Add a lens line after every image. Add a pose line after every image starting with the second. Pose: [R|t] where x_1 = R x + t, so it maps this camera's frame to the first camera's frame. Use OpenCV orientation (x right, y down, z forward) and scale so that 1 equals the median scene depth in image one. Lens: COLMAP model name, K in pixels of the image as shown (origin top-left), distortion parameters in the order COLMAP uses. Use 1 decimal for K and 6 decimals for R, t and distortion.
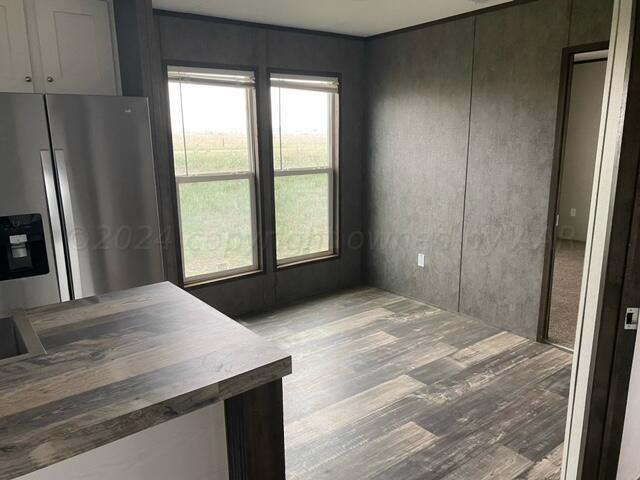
lens RADIAL K [[484.6, 0, 316.9], [0, 484.6, 239.8], [0, 0, 1]] dist [0.003922, -0.003890]
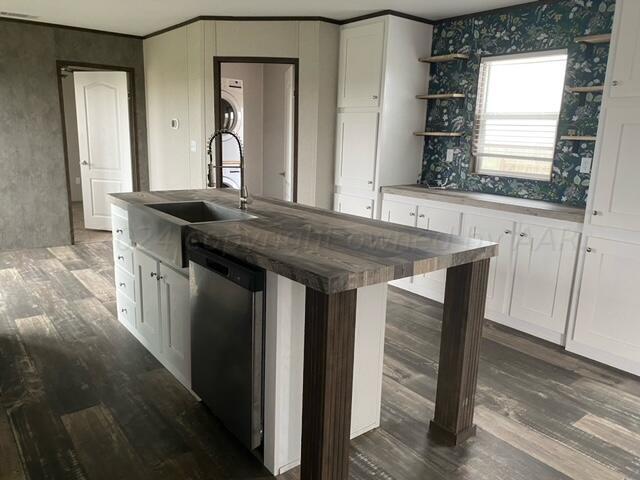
lens RADIAL K [[484.6, 0, 316.9], [0, 484.6, 239.8], [0, 0, 1]] dist [0.003922, -0.003890]
pose [[-0.021445, -0.210259, 0.977411, -1.157974], [0.191022, 0.958763, 0.210438, 0.016022], [-0.981351, 0.191220, 0.019604, 0.192250]]
